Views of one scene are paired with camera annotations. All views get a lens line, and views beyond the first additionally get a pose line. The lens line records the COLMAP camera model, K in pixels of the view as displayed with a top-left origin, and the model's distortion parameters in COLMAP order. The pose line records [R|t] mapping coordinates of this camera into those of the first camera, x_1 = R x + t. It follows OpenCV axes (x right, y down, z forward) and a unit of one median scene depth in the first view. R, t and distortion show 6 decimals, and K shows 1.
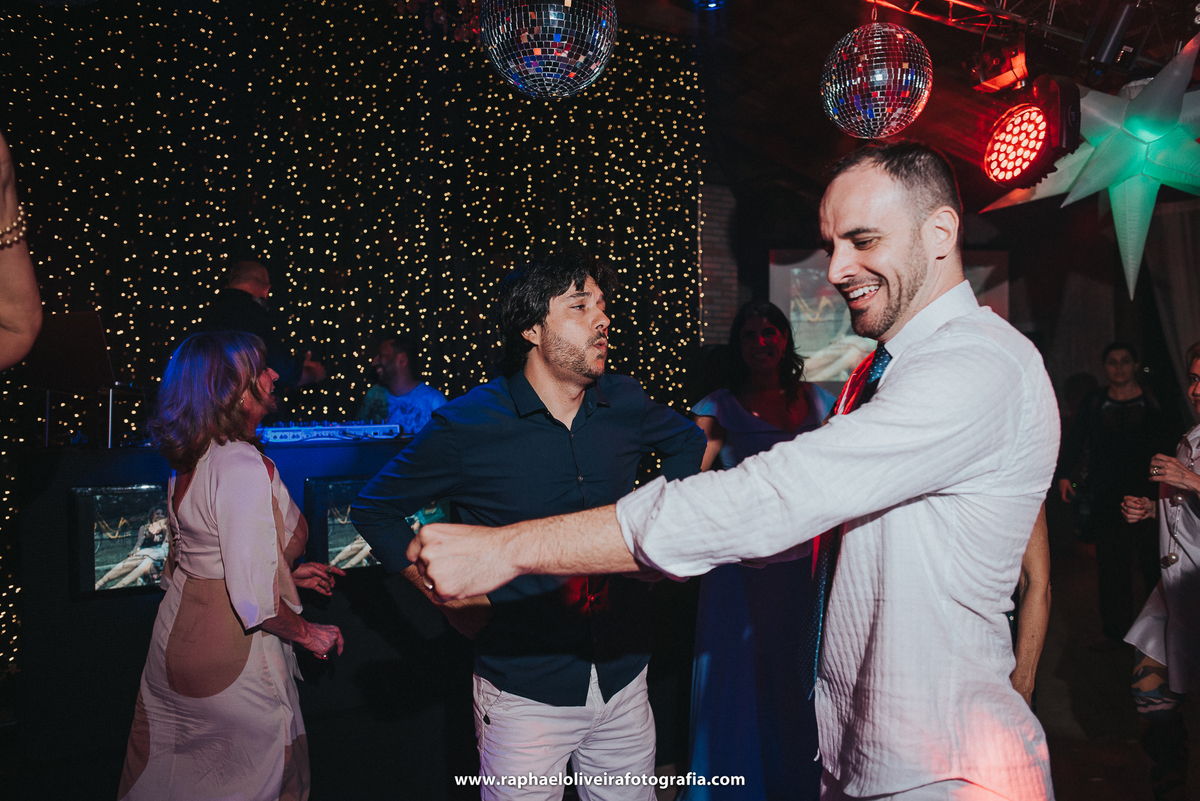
lens RADIAL K [[826.0, 0, 596.9], [0, 826.0, 395.4], [0, 0, 1]] dist [-0.042912, 0.017120]
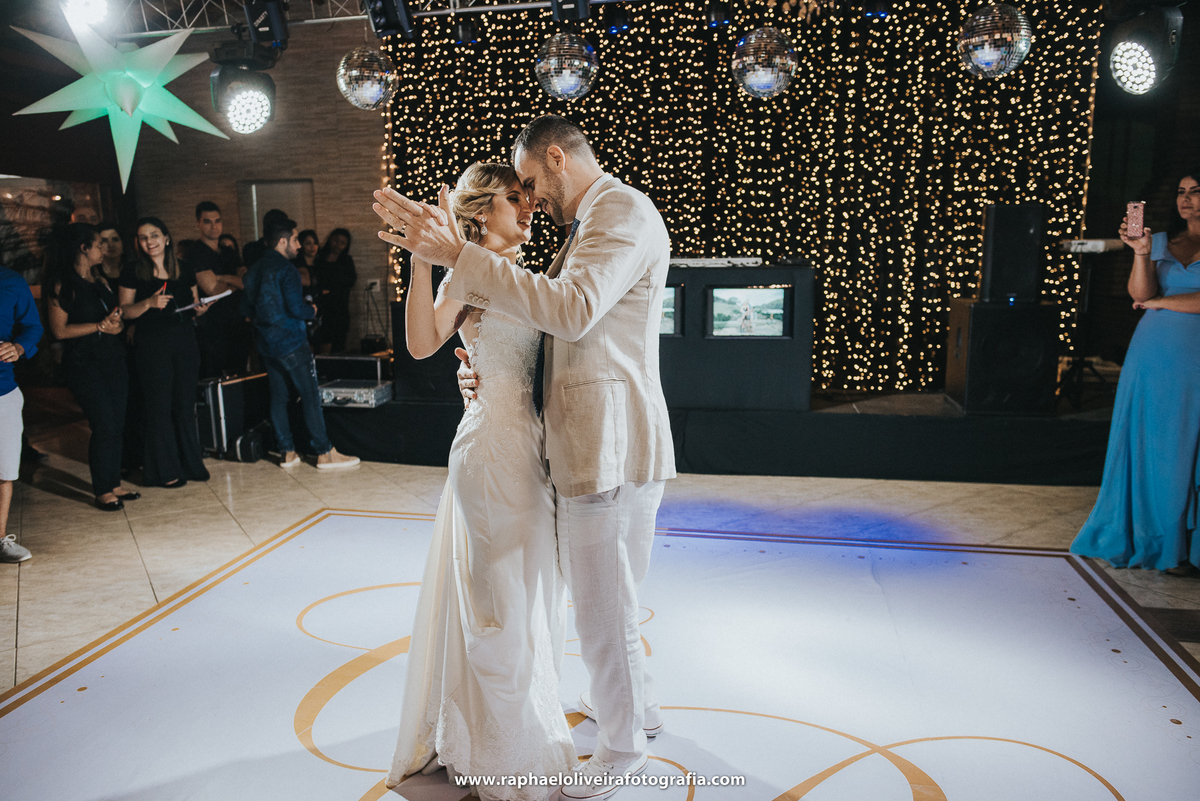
lens RADIAL K [[826.0, 0, 601.4], [0, 826.0, 396.7], [0, 0, 1]] dist [-0.042912, 0.017120]
pose [[0.791554, 0.104002, -0.602184, 0.369999], [0.002310, 0.984895, 0.173136, 0.016918], [0.611095, -0.138437, 0.779358, -0.387064]]
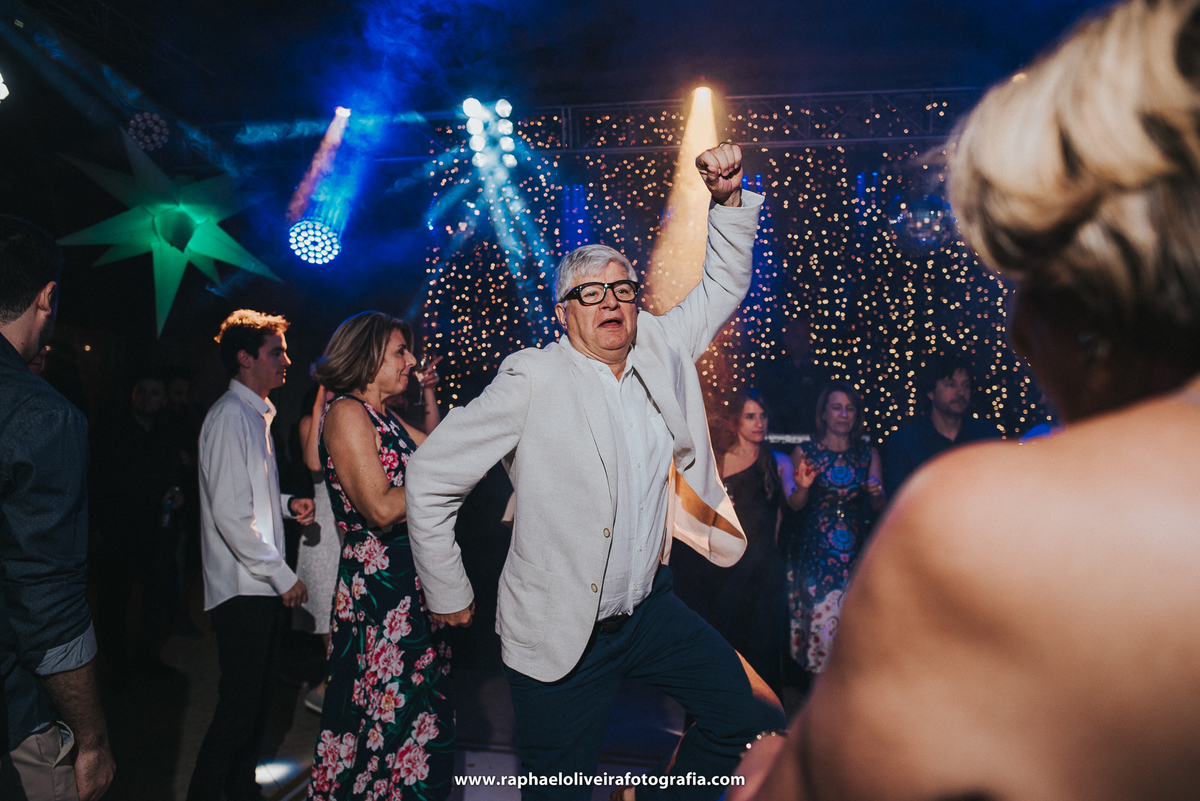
lens RADIAL K [[826.0, 0, 598.3], [0, 826.0, 403.4], [0, 0, 1]] dist [-0.042912, 0.017120]
pose [[0.803587, 0.008692, -0.595124, 0.172812], [-0.026426, 0.999428, -0.021085, 0.017714], [0.594600, 0.032670, 0.803357, -0.348690]]
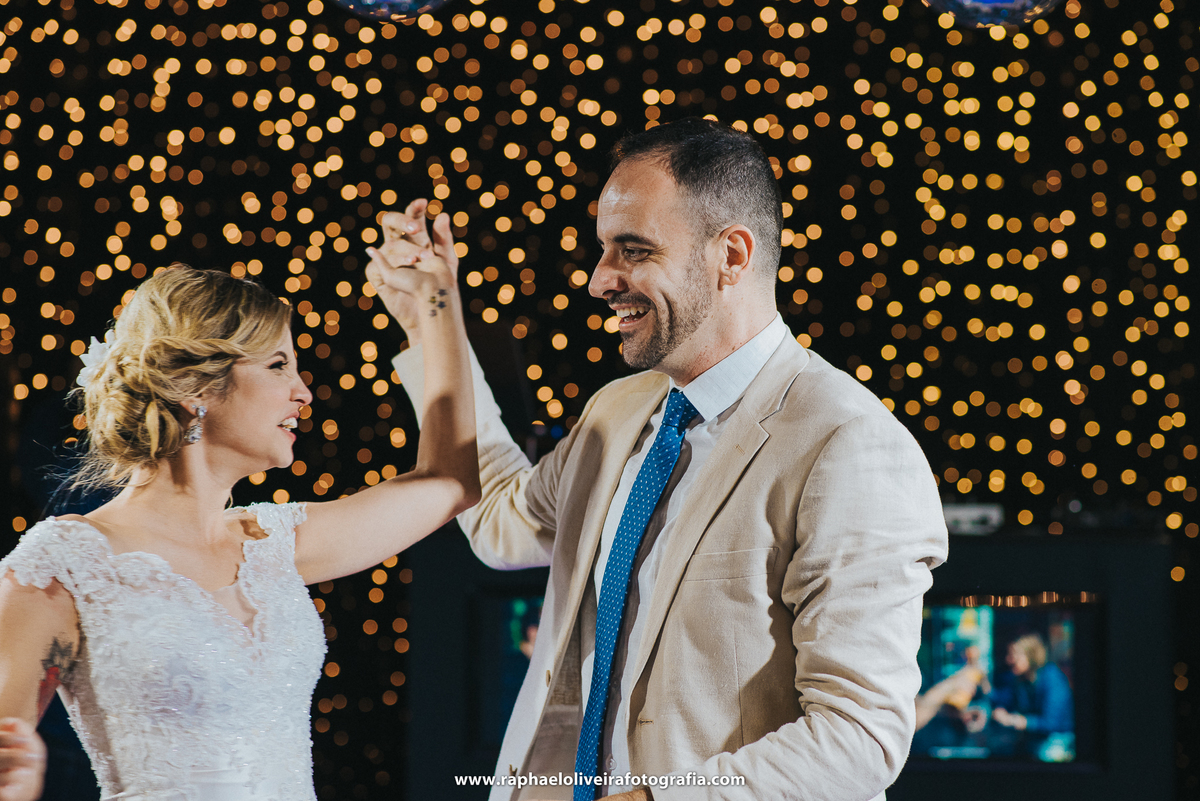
lens RADIAL K [[2872.7, 0, 601.8], [0, 2872.7, 399.5], [0, 0, 1]] dist [0.058313, 0.000000]
pose [[0.818230, -0.002396, -0.574885, 0.406195], [-0.013296, 0.999645, -0.023090, 0.011812], [0.574737, 0.026537, 0.817908, -0.442859]]
